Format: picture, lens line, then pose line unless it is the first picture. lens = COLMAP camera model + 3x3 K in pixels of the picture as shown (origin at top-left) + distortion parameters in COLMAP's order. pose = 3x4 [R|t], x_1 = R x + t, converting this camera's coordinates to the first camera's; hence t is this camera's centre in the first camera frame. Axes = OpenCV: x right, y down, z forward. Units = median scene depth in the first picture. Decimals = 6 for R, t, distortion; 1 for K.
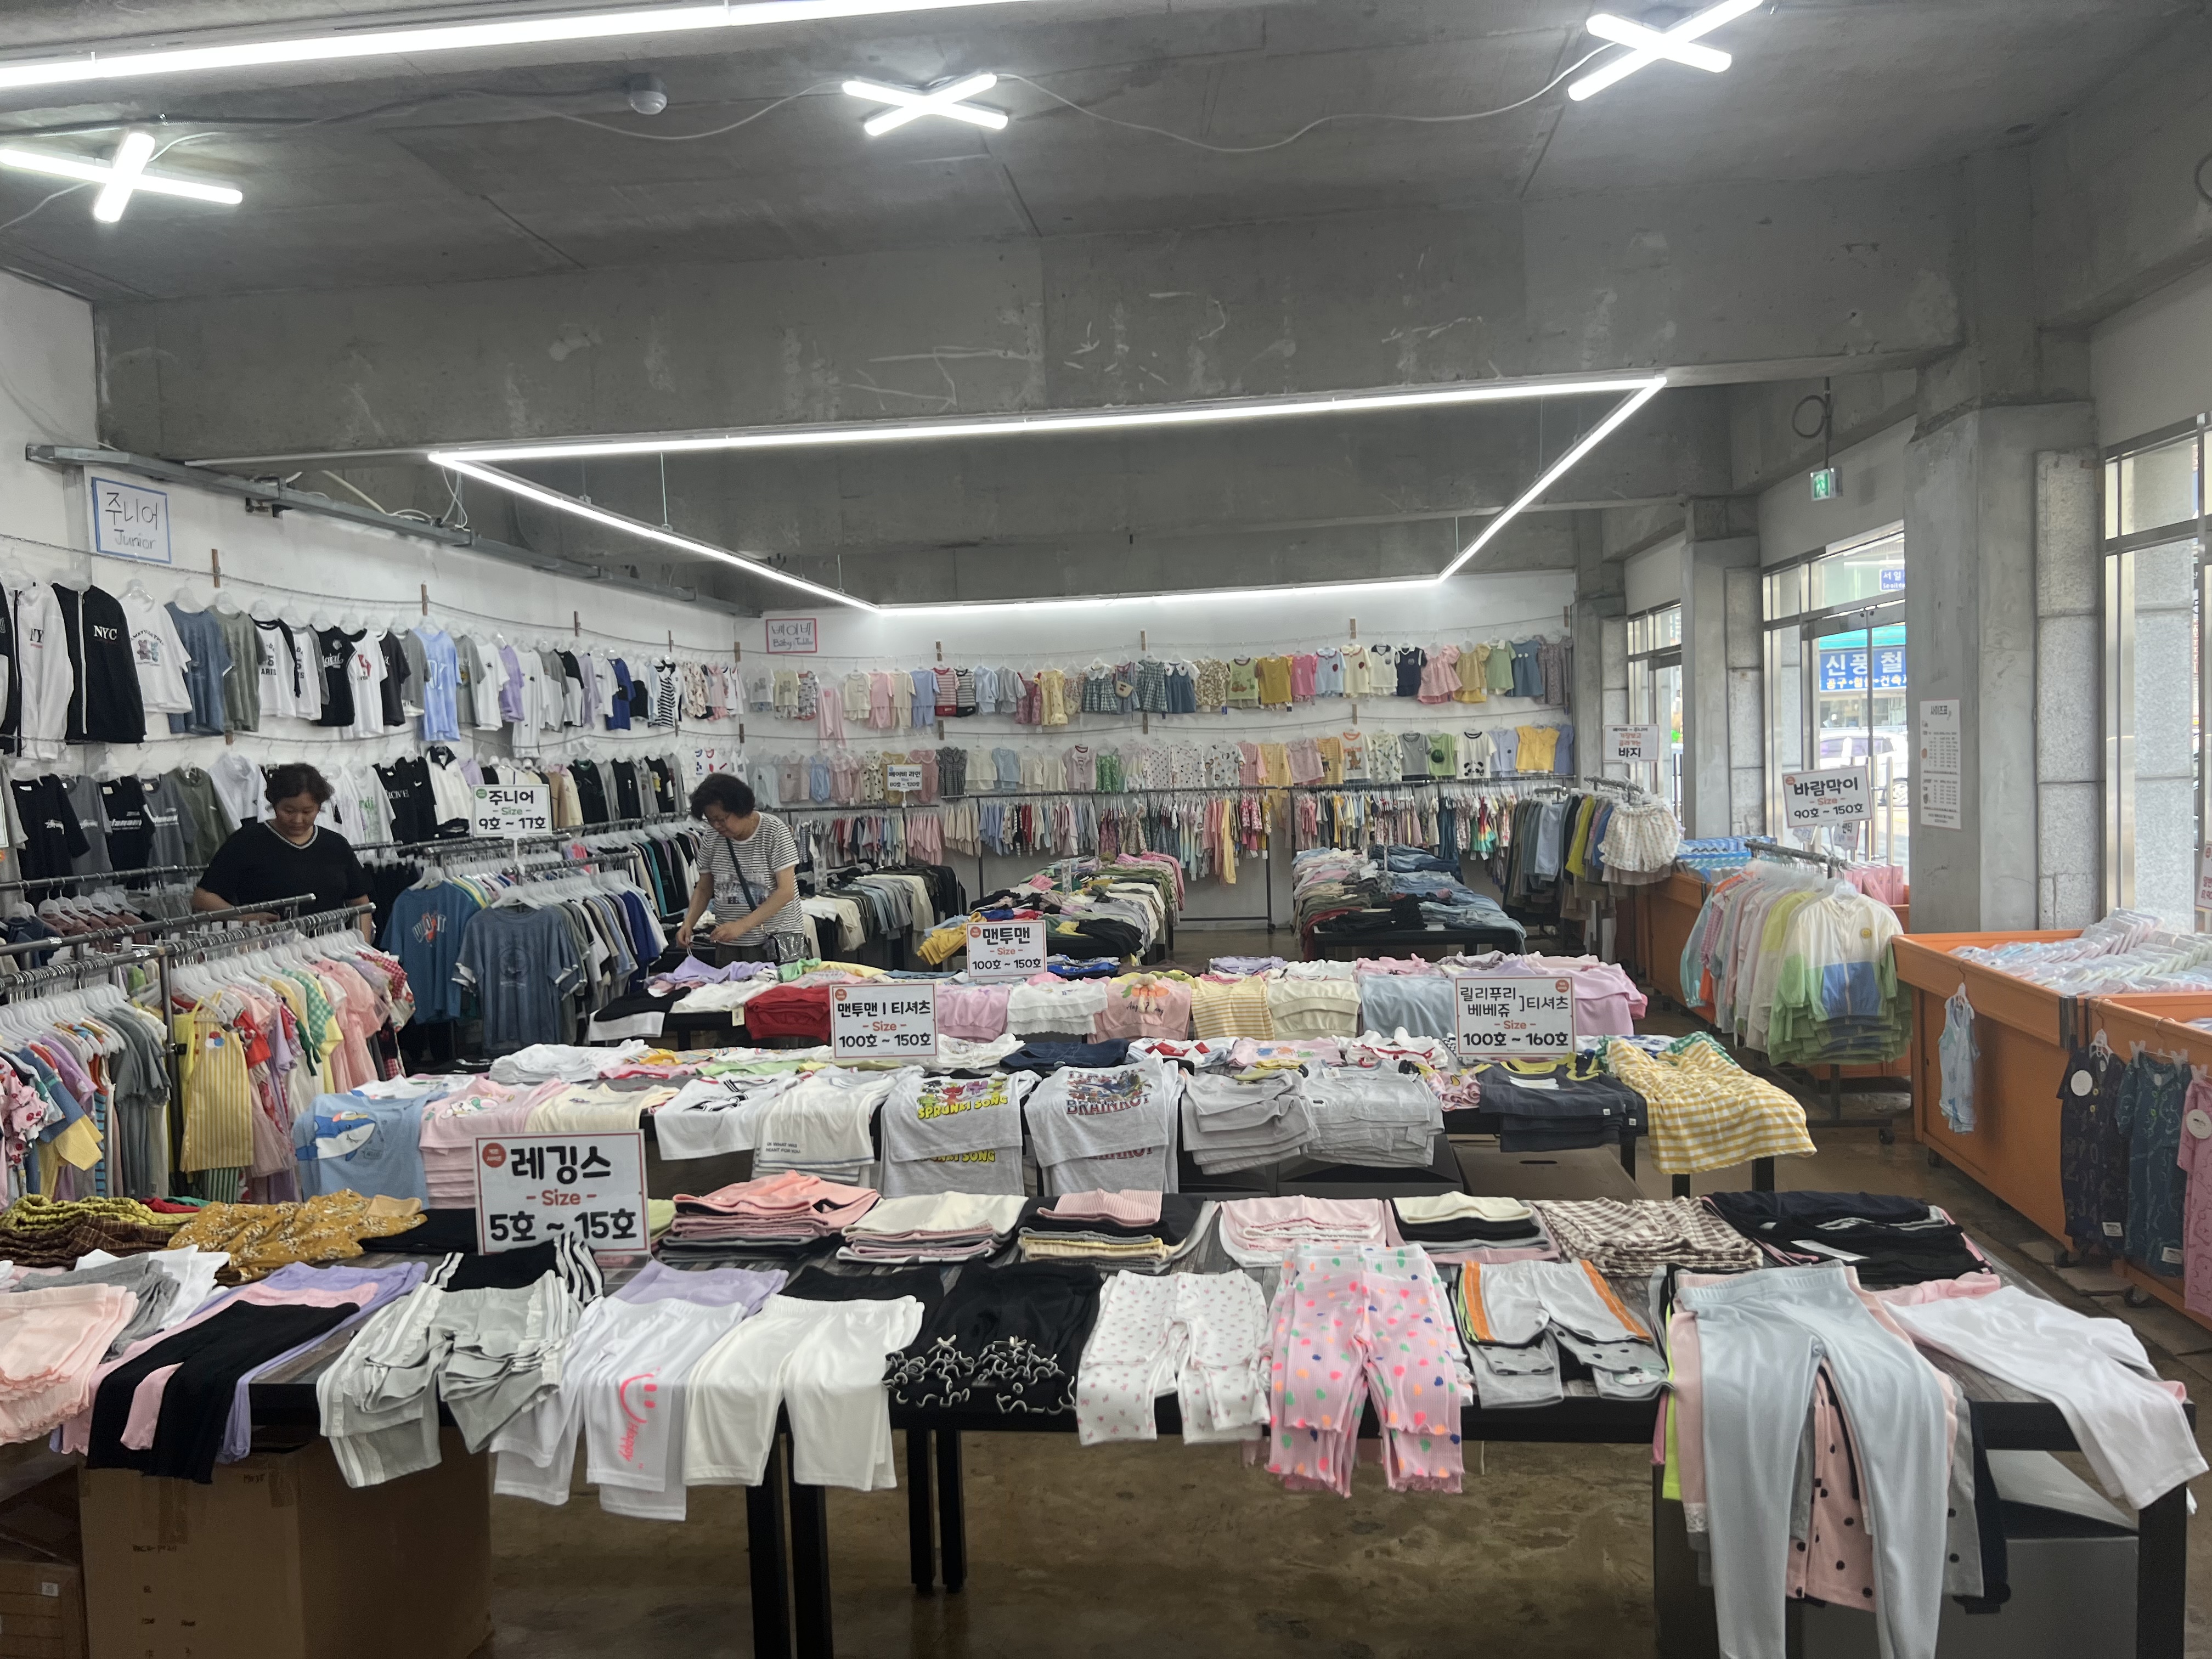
lens RADIAL K [[1646.7, 0, 1110.0], [0, 1646.7, 835.4], [0, 0, 1]] dist [0.010877, -0.010234]
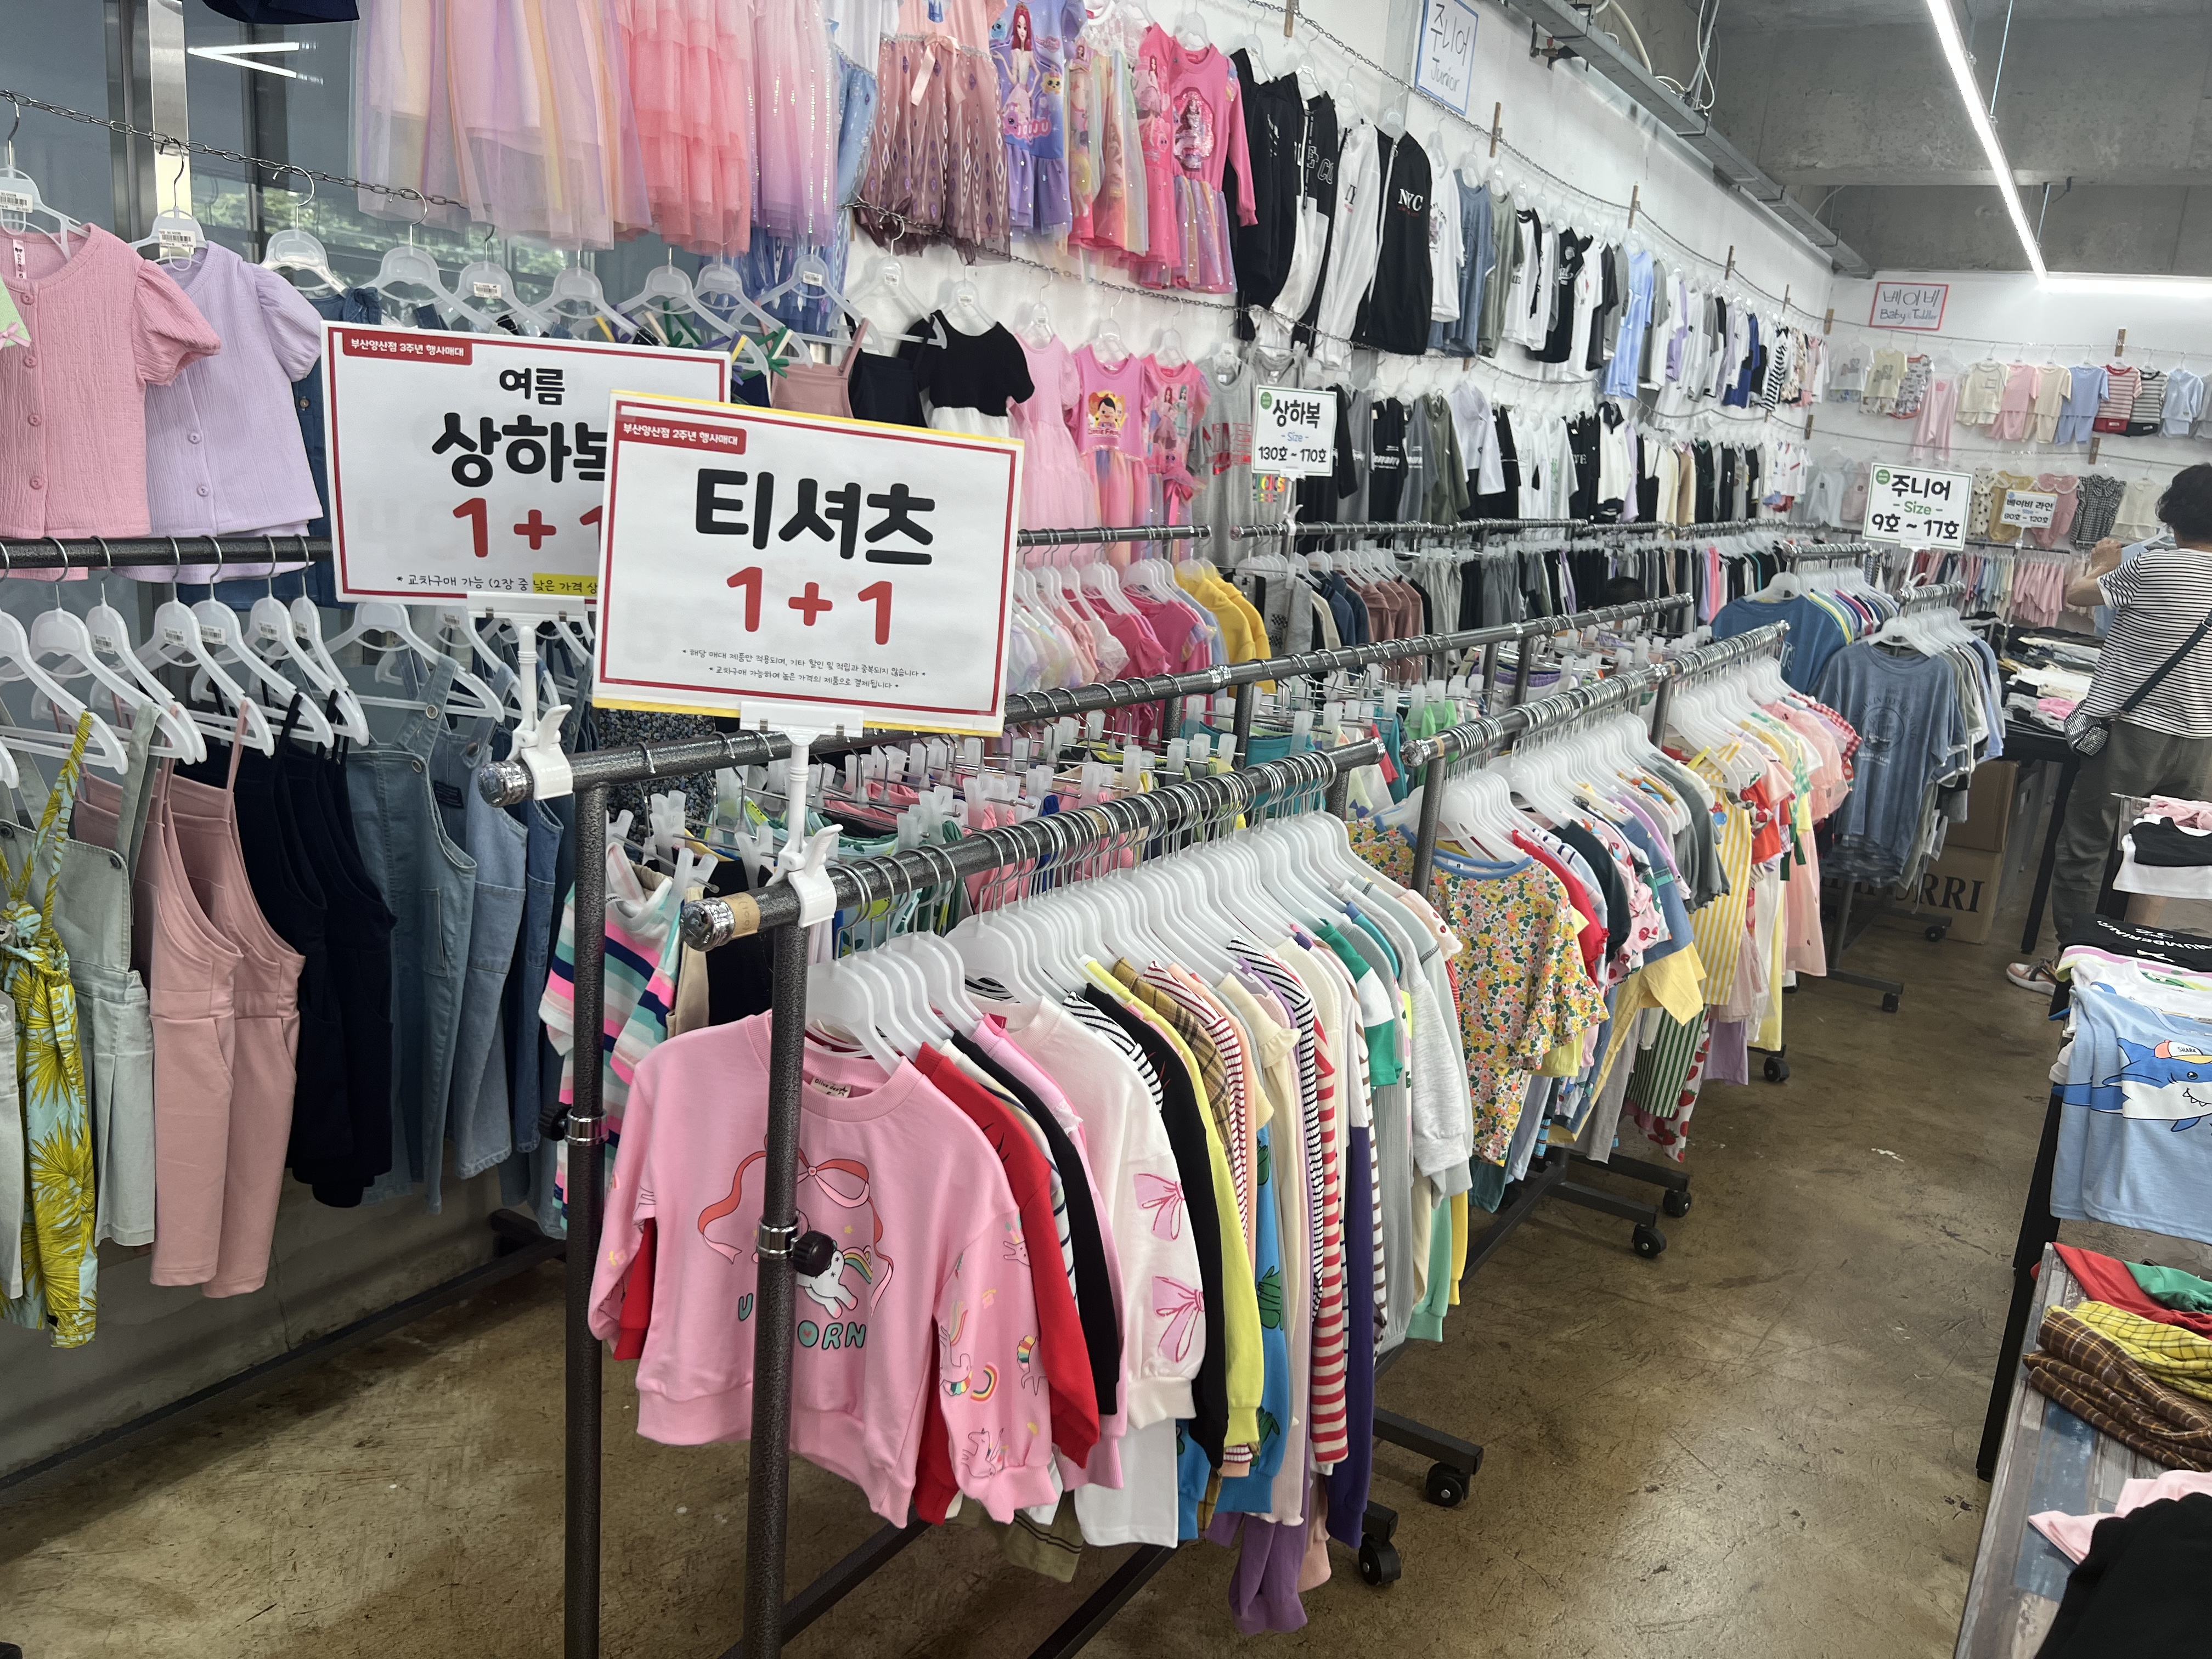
lens RADIAL K [[1646.7, 0, 1096.1], [0, 1646.7, 832.6], [0, 0, 1]] dist [0.010877, -0.010234]
pose [[0.893850, 0.208242, -0.397074, -0.273552], [-0.133378, 0.969005, 0.207941, 0.014213], [0.428069, -0.132907, 0.893920, 0.164188]]
